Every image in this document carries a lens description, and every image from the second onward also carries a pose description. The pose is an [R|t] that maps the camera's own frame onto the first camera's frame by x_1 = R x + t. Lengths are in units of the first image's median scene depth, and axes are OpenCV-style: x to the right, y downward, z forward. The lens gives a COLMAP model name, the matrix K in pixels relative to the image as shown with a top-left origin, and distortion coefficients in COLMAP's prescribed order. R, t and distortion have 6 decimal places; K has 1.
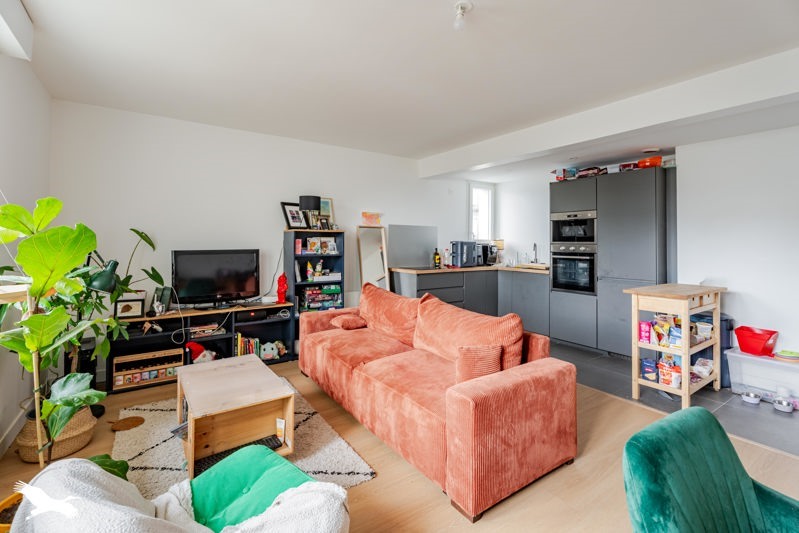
lens RADIAL K [[360.9, 0, 407.2], [0, 360.9, 250.2], [0, 0, 1]] dist [0.002642, 0.000297]
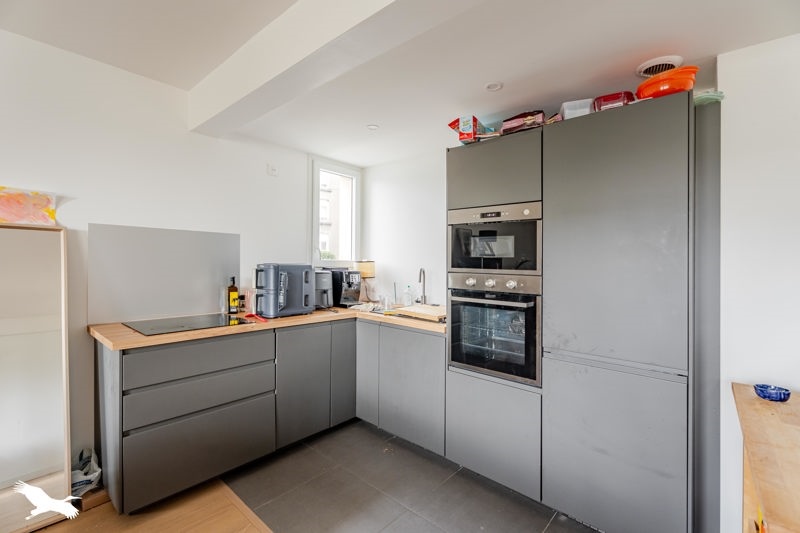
lens RADIAL K [[361.3, 0, 399.2], [0, 361.3, 264.9], [0, 0, 1]] dist [0.002642, 0.000297]
pose [[0.971029, 0.009008, 0.238794, 0.213892], [-0.006265, 0.999905, -0.012243, -0.020981], [-0.238881, 0.010392, 0.970993, 0.534254]]
